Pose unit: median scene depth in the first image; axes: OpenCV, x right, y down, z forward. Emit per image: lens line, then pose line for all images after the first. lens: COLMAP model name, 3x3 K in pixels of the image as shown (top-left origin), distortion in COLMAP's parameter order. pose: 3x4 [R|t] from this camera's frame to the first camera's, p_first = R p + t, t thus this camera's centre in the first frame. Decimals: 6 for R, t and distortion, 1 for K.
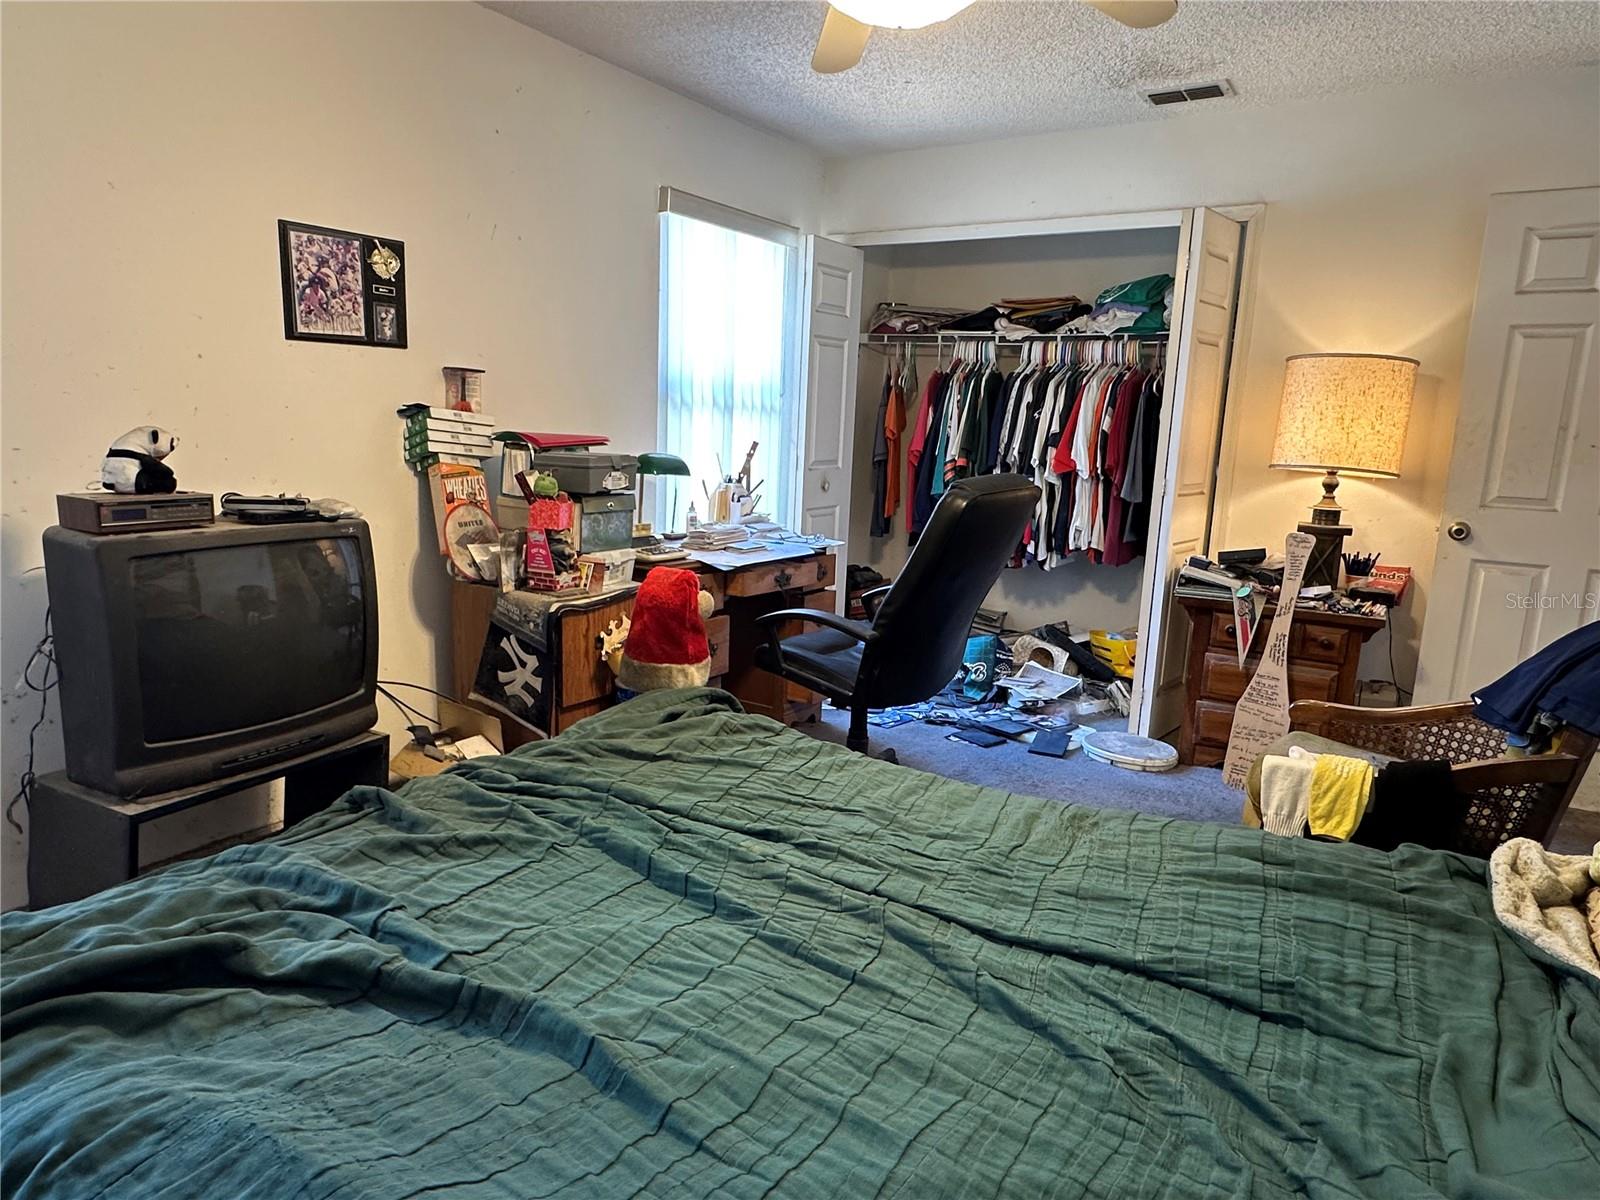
lens RADIAL K [[997.1, 0, 791.3], [0, 997.1, 604.0], [0, 0, 1]] dist [-0.002179, -0.001459]
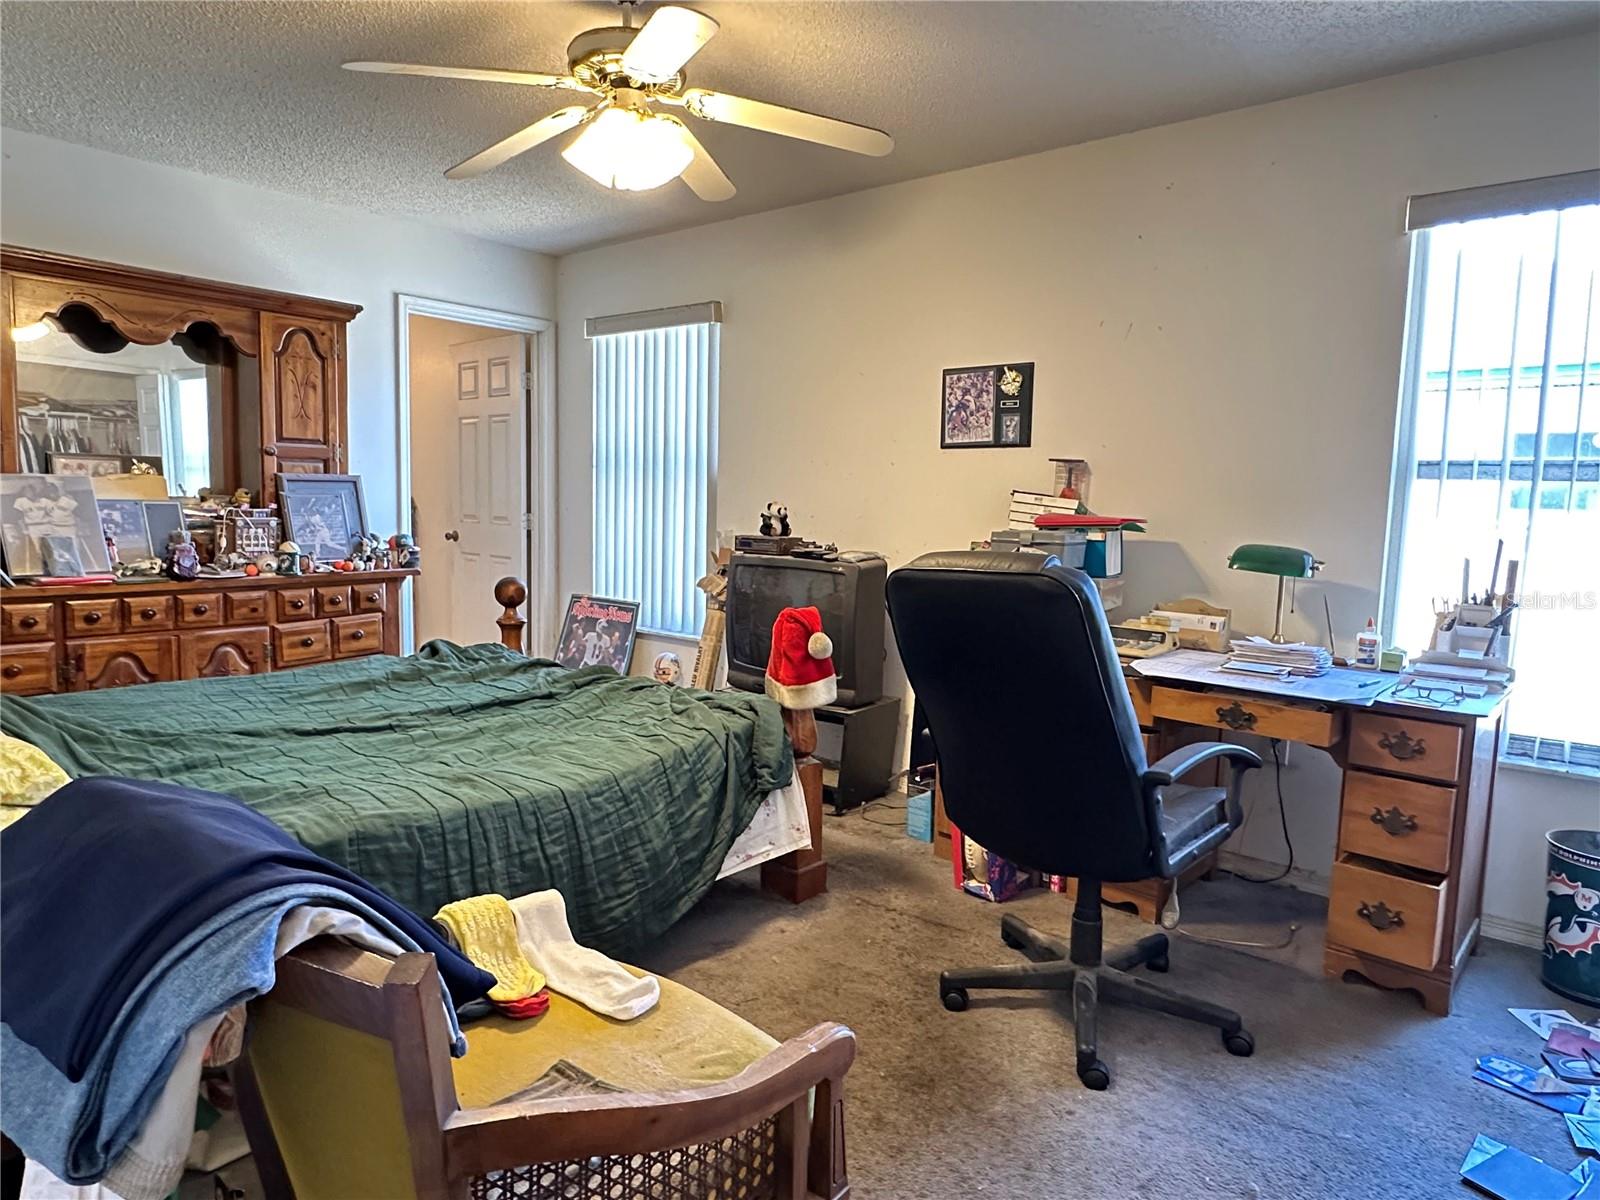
lens RADIAL K [[997.1, 0, 798.6], [0, 997.1, 609.8], [0, 0, 1]] dist [-0.002179, -0.001459]
pose [[-0.148512, 0.062516, -0.986933, 0.890041], [-0.222934, 0.970193, 0.095002, -0.117740], [0.963454, 0.234130, -0.130148, 0.949687]]
